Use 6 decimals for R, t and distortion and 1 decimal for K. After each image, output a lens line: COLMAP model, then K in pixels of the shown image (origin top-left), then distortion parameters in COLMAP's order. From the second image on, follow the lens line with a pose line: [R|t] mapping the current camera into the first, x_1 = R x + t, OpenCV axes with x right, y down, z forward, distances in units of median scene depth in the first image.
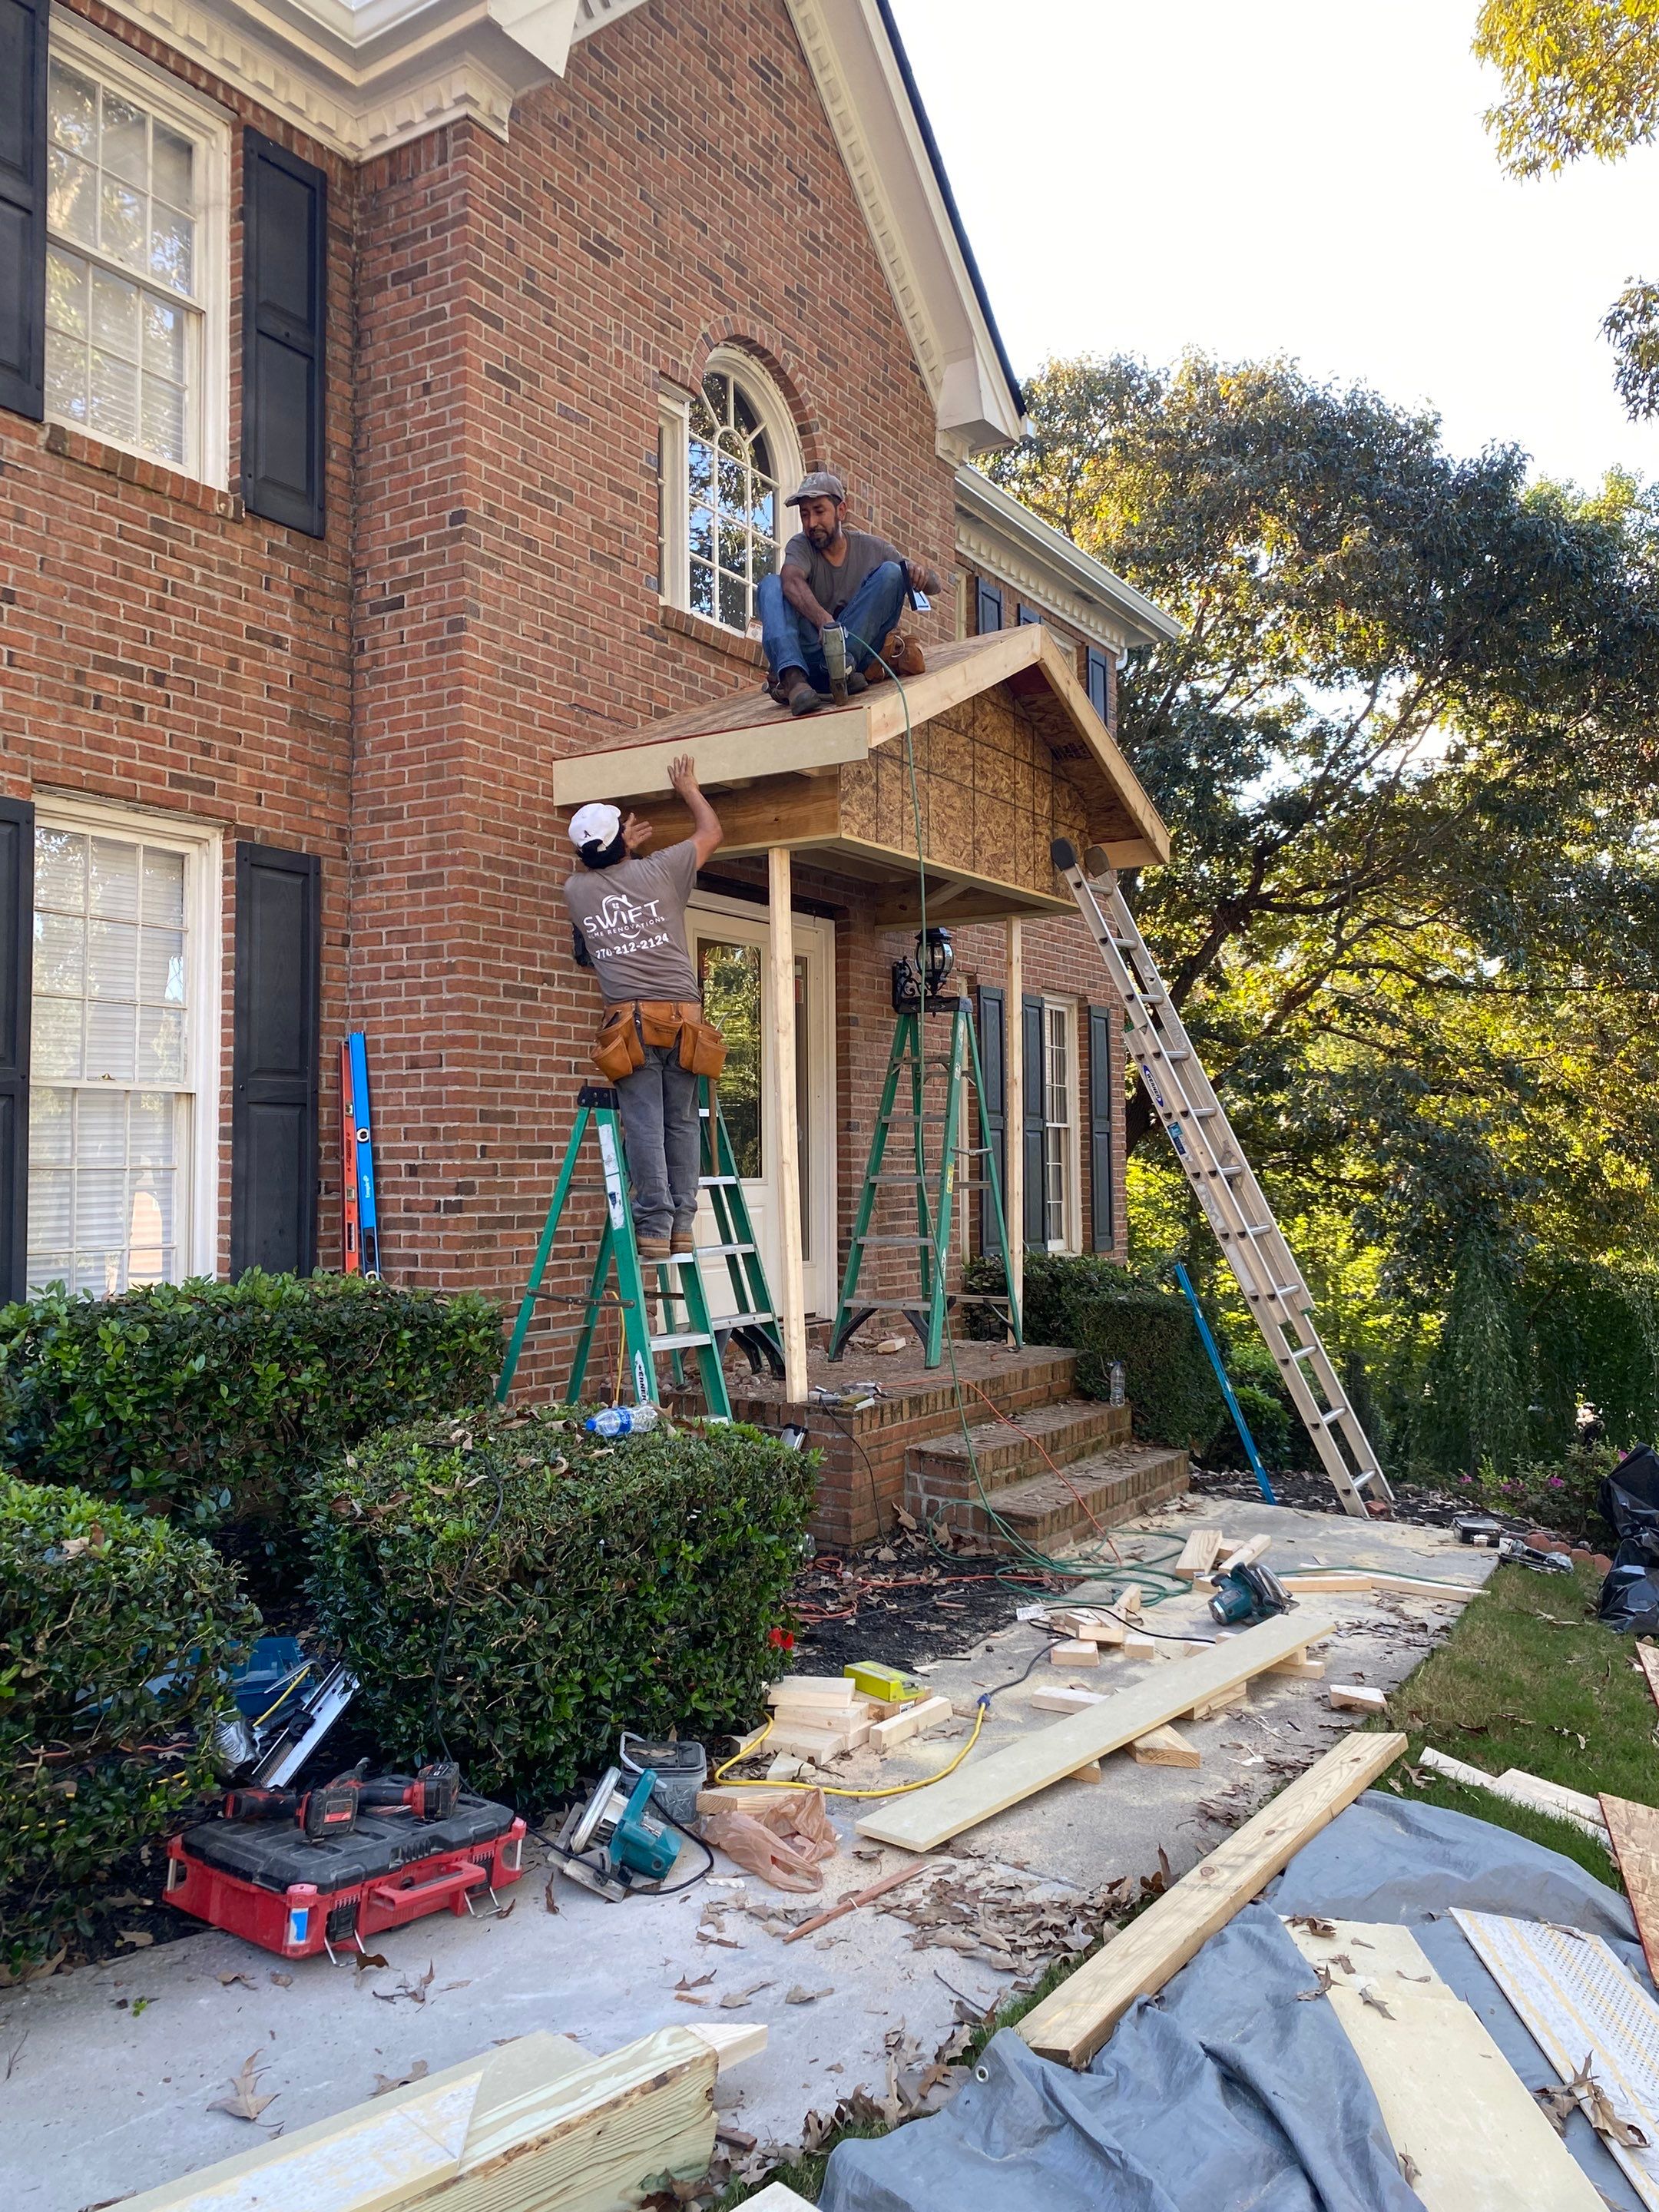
lens RADIAL K [[1689.6, 0, 834.8], [0, 1689.6, 1093.9], [0, 0, 1]] dist [0.003894, -0.004777]
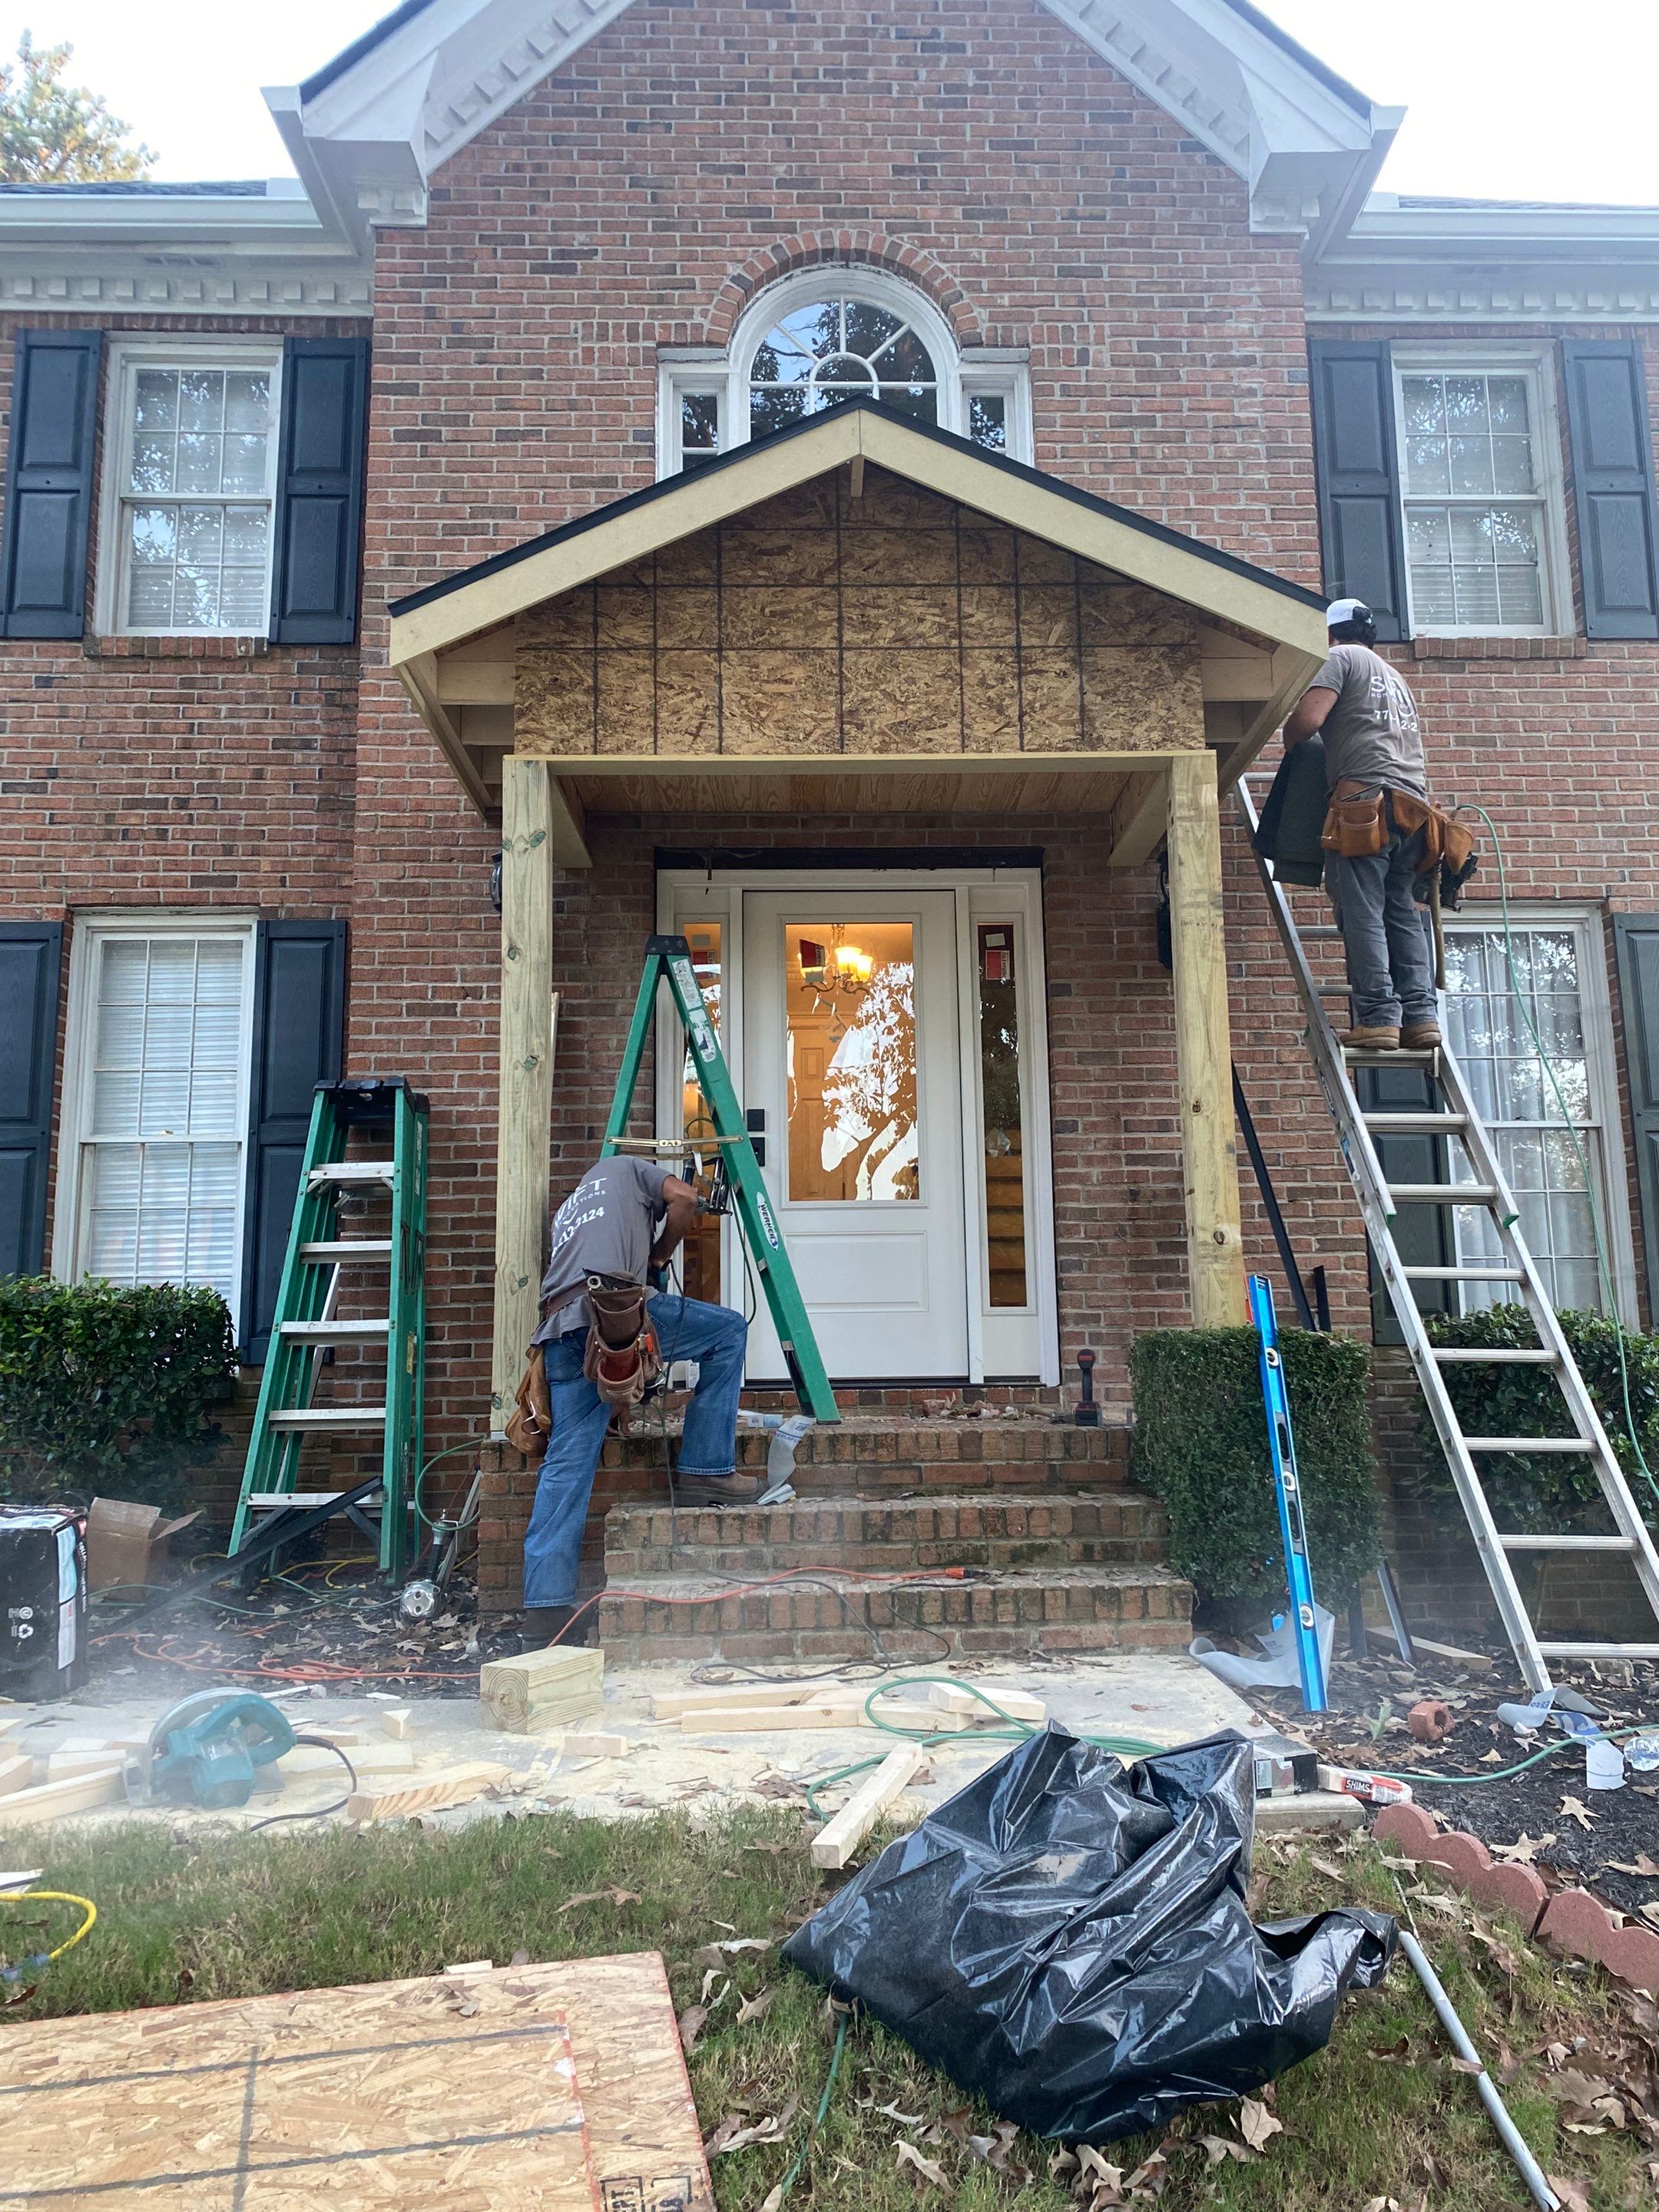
lens RADIAL K [[1689.6, 0, 841.5], [0, 1689.6, 1092.9], [0, 0, 1]] dist [0.003894, -0.004777]
pose [[0.563684, -0.138539, -0.814289, 0.752886], [0.046673, 0.989601, -0.136056, 0.134641], [0.824671, 0.038687, 0.564289, 0.647148]]
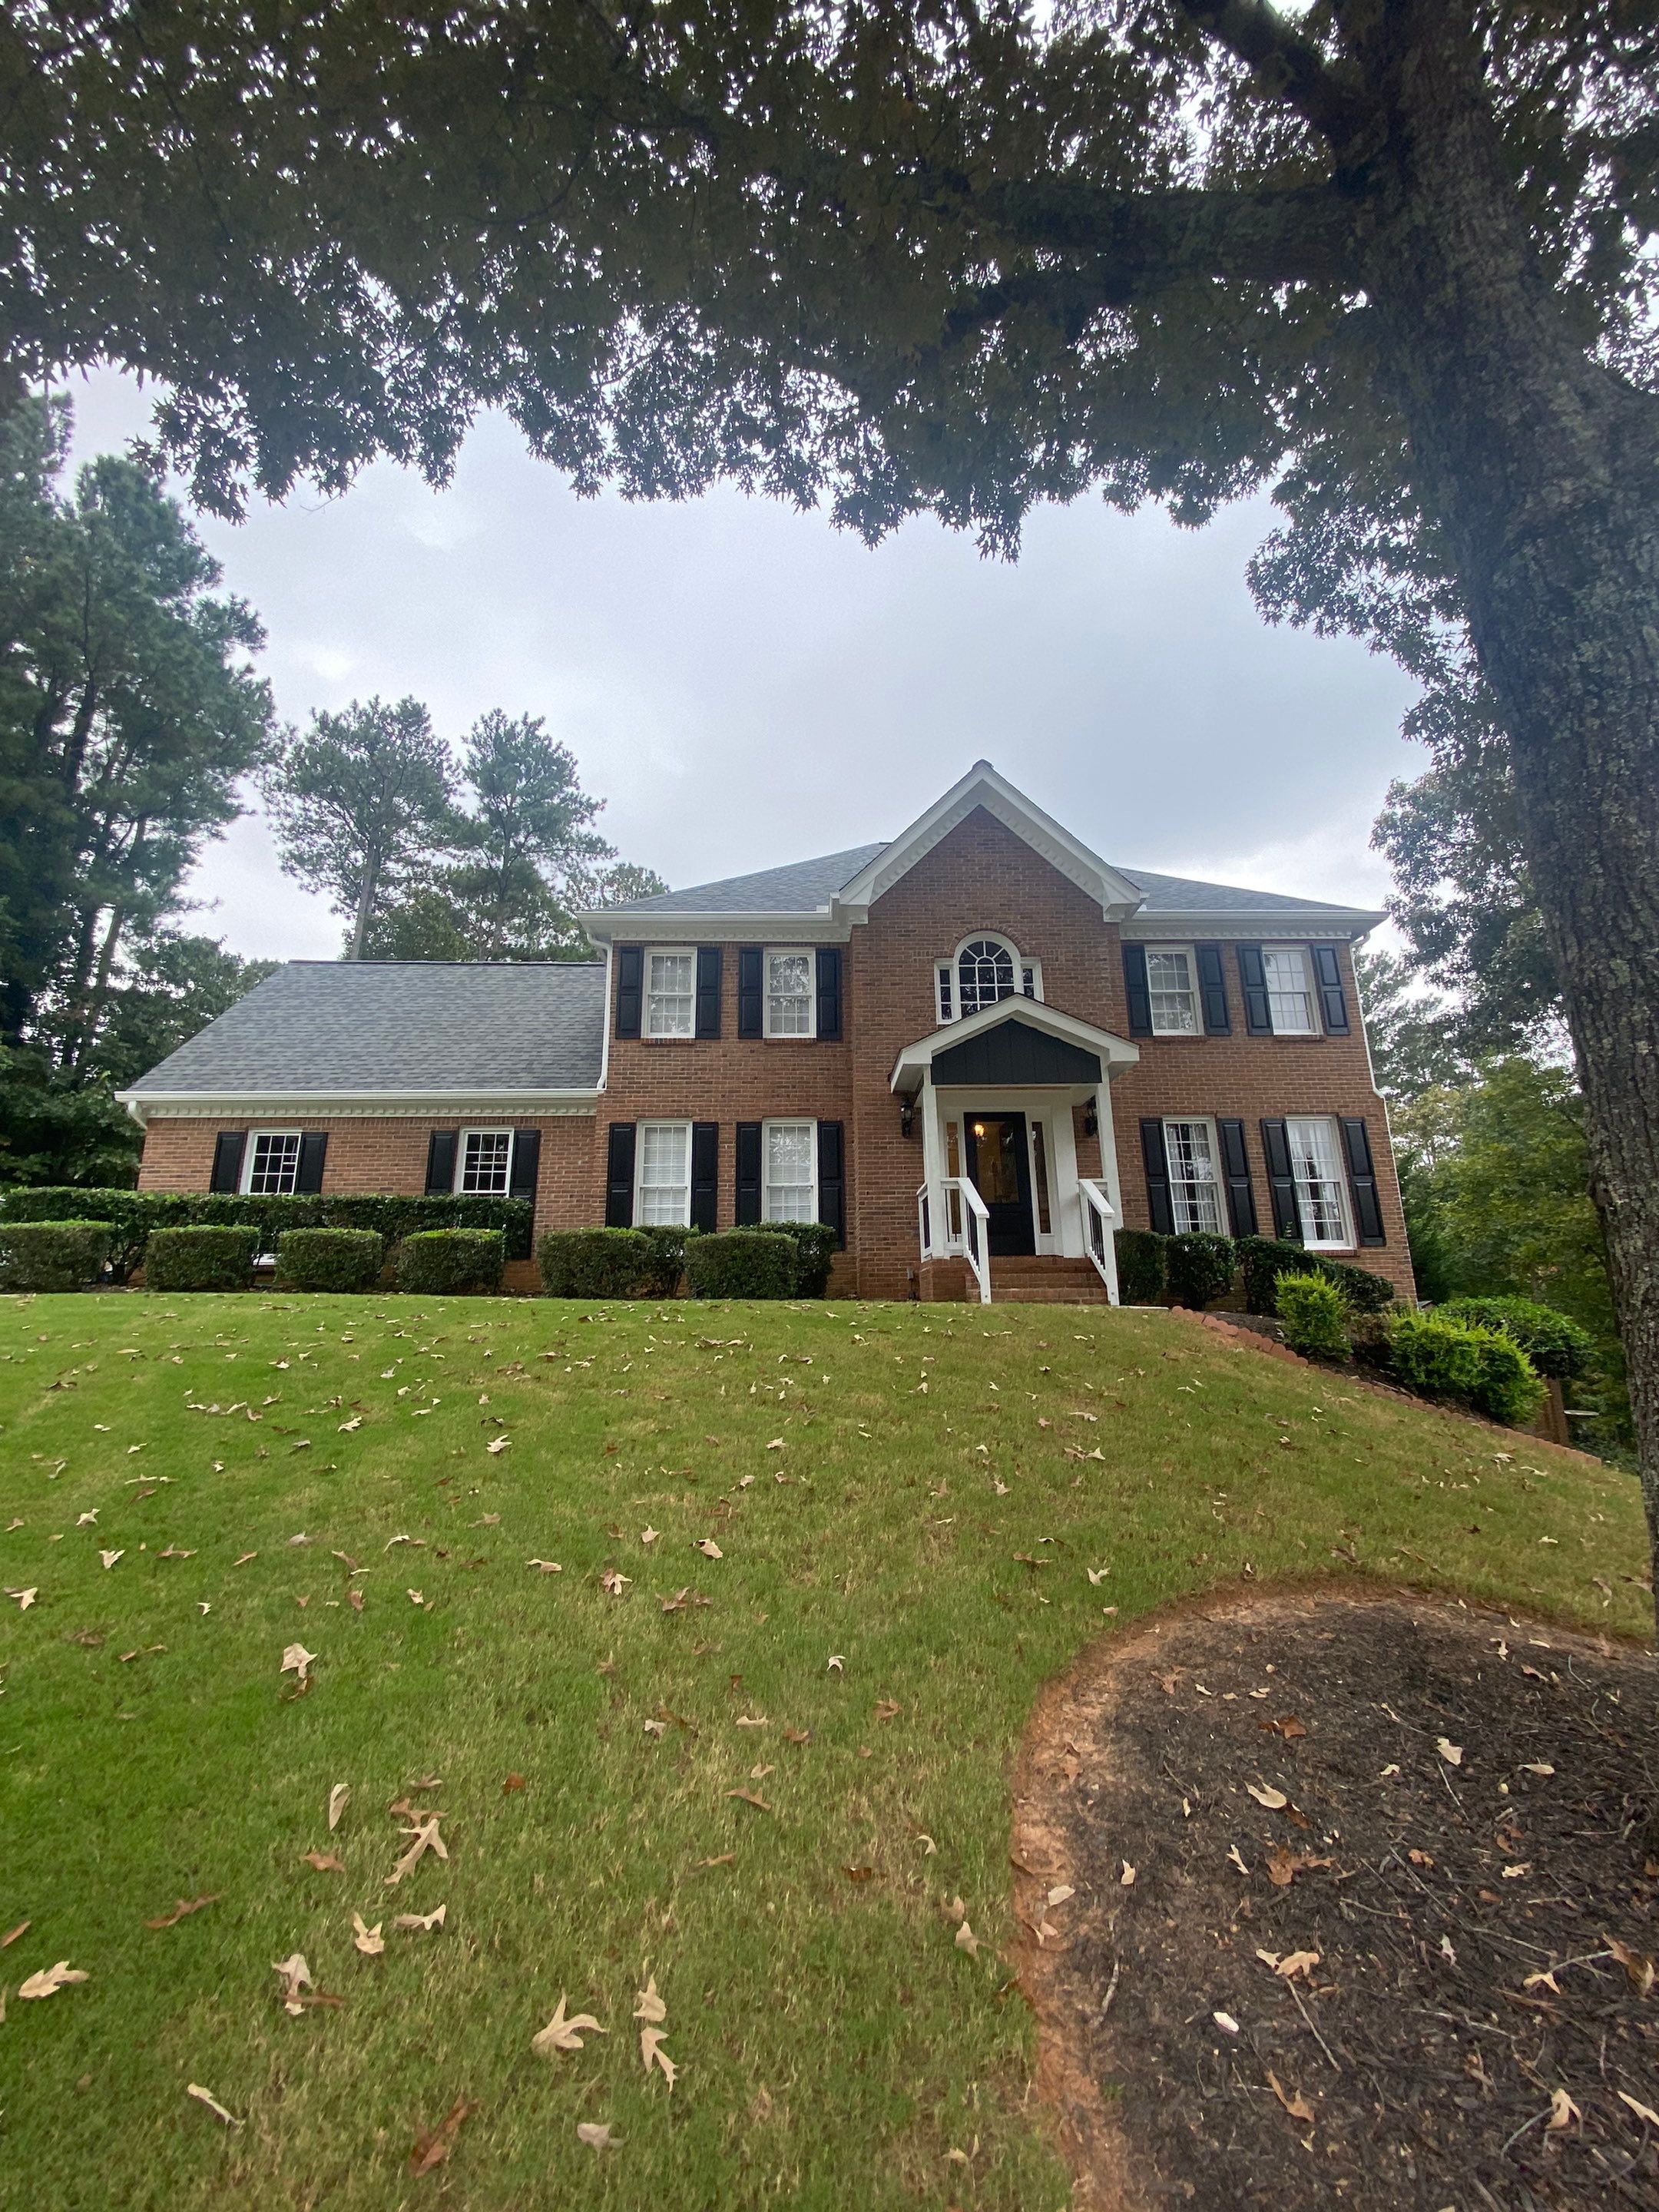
lens RADIAL K [[883.5, 0, 822.4], [0, 883.5, 1096.7], [0, 0, 1]] dist [0.024756, 0.000018]
pose [[0.559157, -0.207219, -0.802748, 1.247039], [0.048129, 0.974741, -0.218092, 0.230487], [0.827664, 0.083312, 0.555006, -0.127936]]
